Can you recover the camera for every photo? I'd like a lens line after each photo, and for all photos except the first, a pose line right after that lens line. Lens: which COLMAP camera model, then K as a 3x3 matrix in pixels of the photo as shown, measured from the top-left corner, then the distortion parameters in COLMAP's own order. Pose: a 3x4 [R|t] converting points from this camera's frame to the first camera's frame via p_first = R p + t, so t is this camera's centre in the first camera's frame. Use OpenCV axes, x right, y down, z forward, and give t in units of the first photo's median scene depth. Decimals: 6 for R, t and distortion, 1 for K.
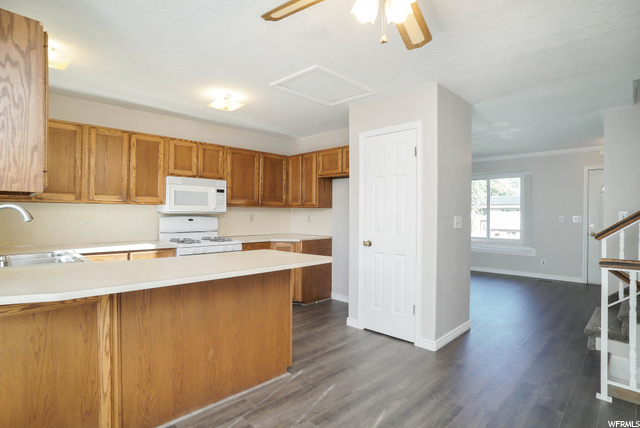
lens RADIAL K [[334.1, 0, 318.4], [0, 334.1, 214.6], [0, 0, 1]] dist [-0.073566, 0.048356]
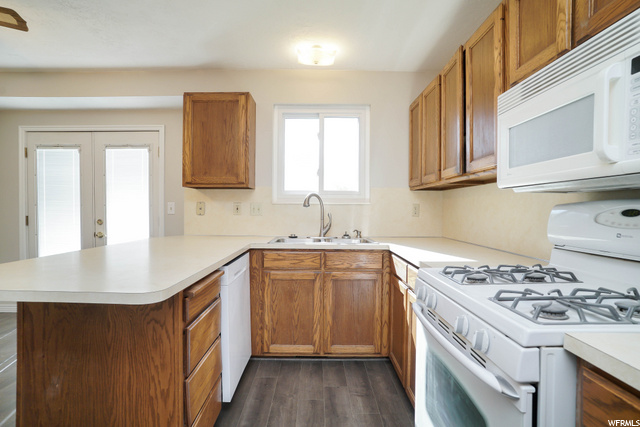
lens RADIAL K [[334.1, 0, 318.4], [0, 334.1, 214.1], [0, 0, 1]] dist [-0.073566, 0.048356]
pose [[-0.700738, -0.002092, -0.713416, -0.036802], [-0.014747, 0.999825, 0.011553, 0.020335], [0.713266, 0.018617, -0.700646, 1.124072]]
